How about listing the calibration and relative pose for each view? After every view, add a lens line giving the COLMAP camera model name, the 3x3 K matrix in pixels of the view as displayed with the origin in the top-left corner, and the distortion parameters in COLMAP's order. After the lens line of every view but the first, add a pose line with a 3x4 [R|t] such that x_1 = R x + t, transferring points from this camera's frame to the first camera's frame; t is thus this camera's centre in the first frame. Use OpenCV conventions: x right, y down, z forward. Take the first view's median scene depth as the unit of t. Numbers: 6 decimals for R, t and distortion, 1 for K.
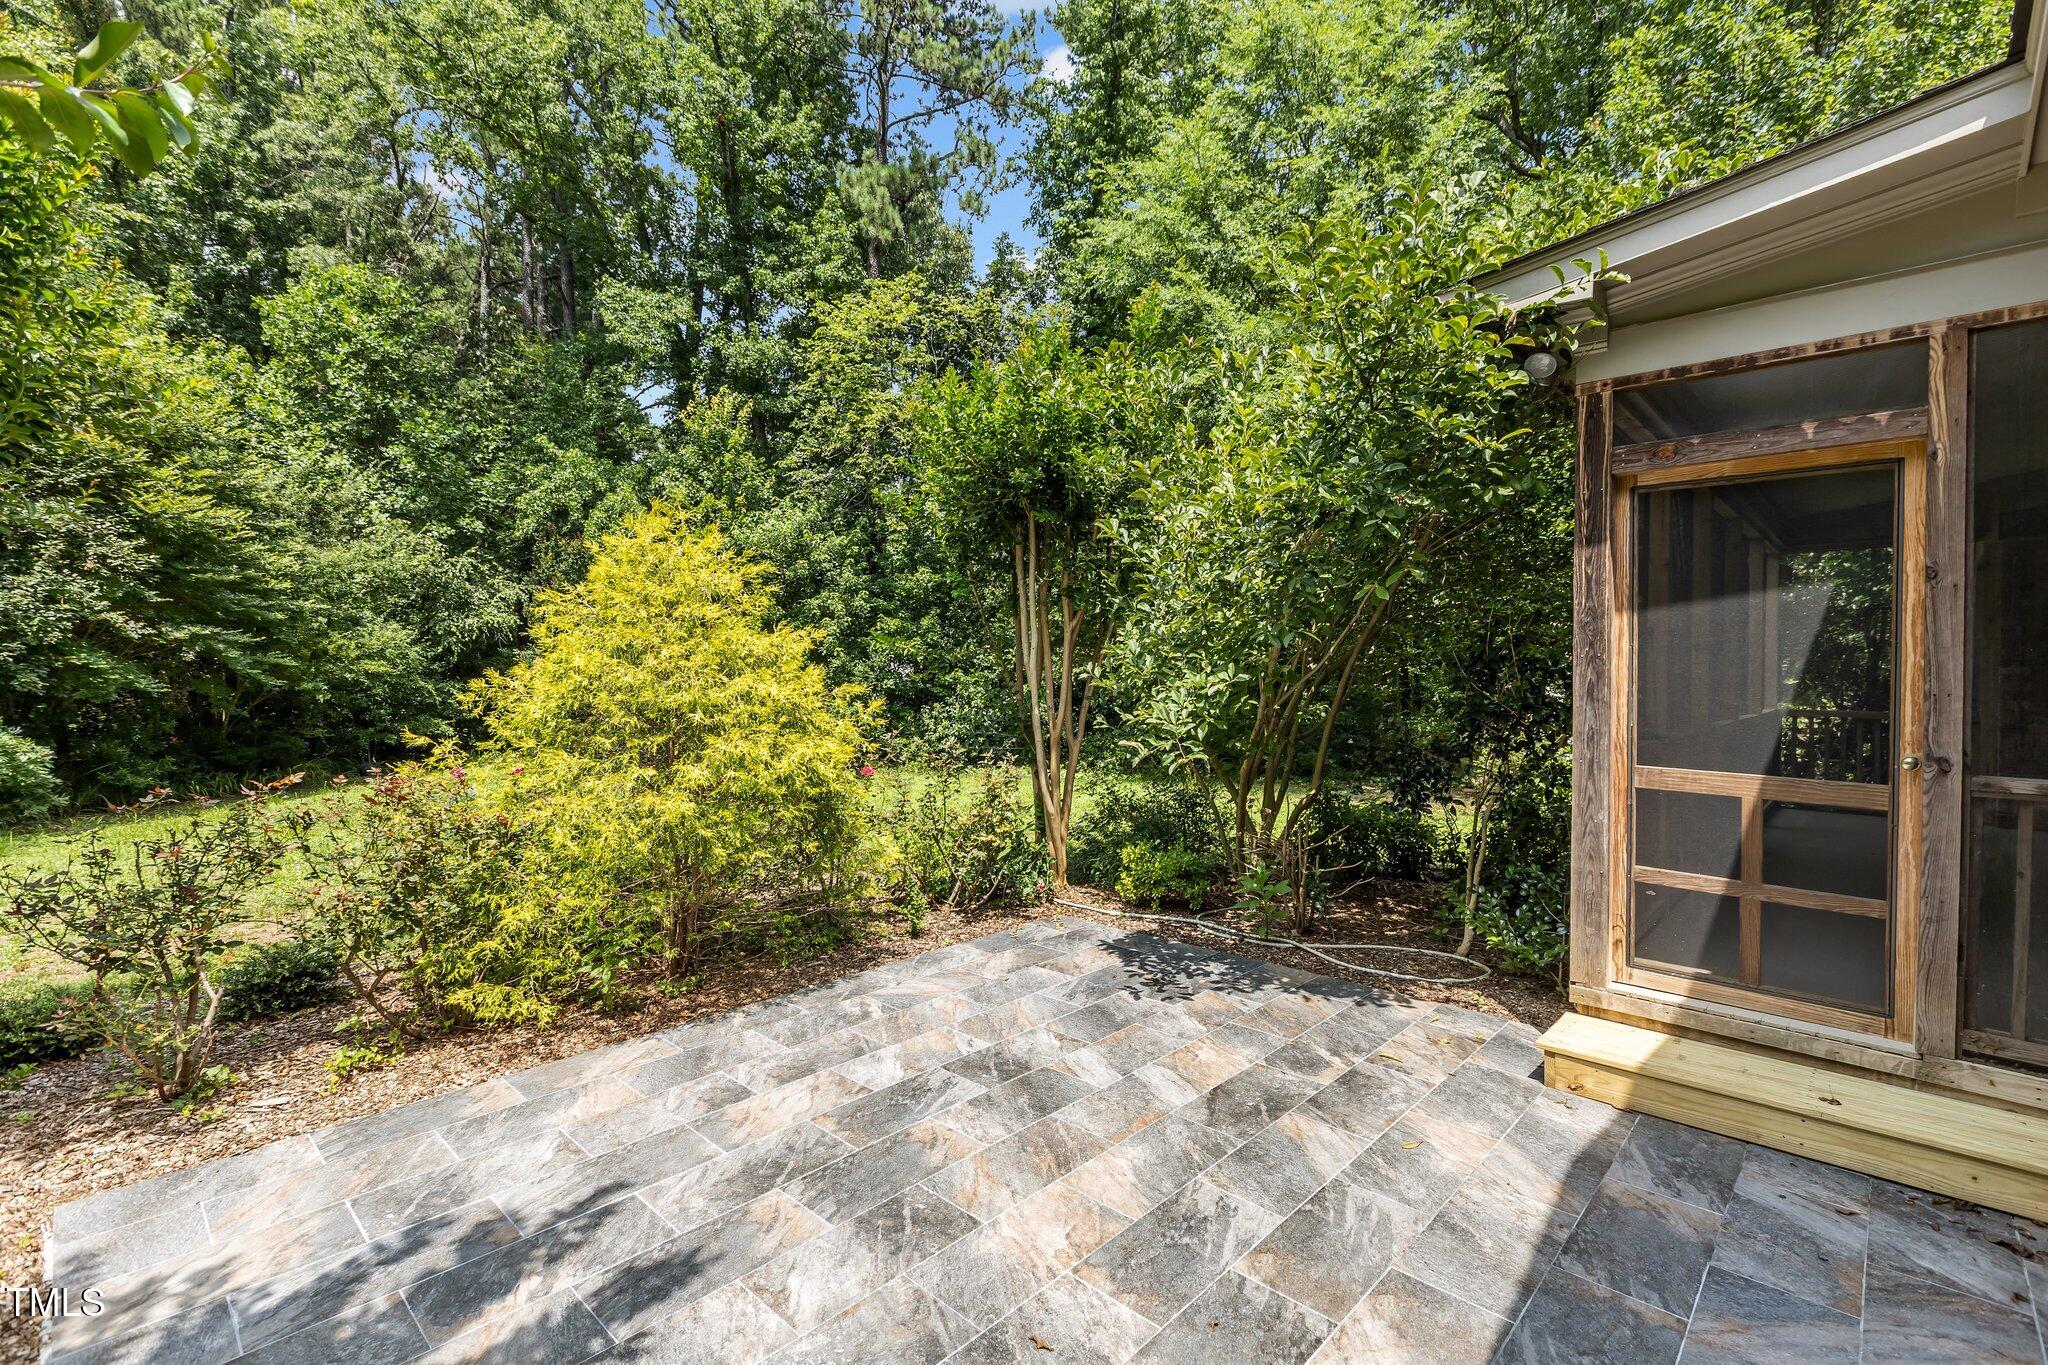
lens RADIAL K [[902.8, 0, 1025.0], [0, 902.8, 691.3], [0, 0, 1]] dist [0.001570, -0.000067]
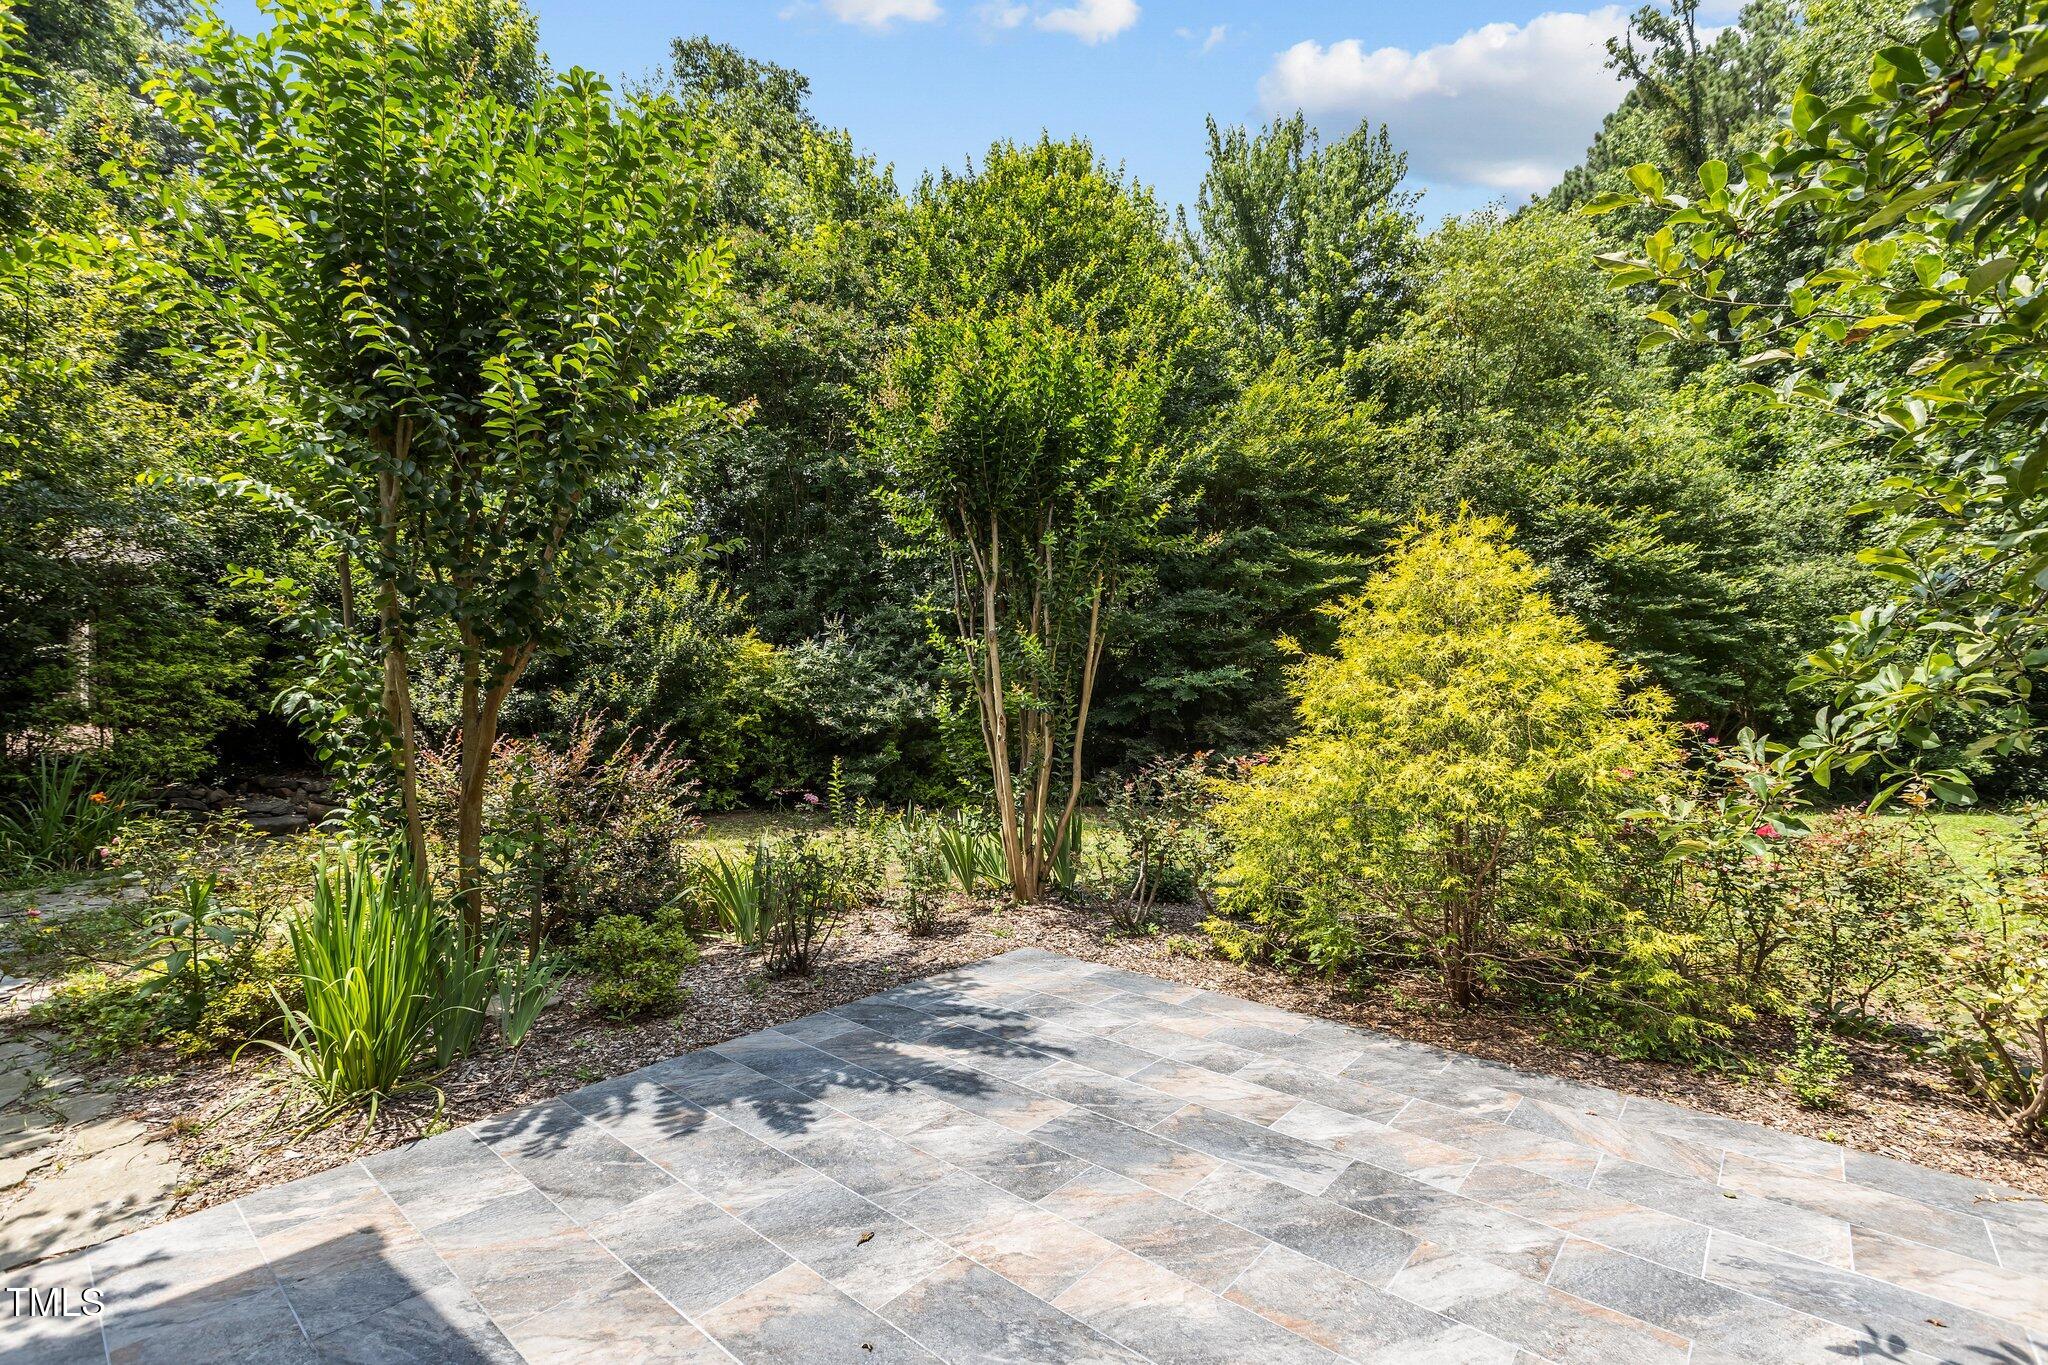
lens RADIAL K [[902.8, 0, 1025.0], [0, 902.8, 691.3], [0, 0, 1]] dist [0.001570, -0.000067]
pose [[0.064988, 0.000445, -0.997886, 0.684398], [-0.029772, 0.999556, -0.001493, 0.009395], [0.997442, 0.029806, 0.064972, 0.638779]]
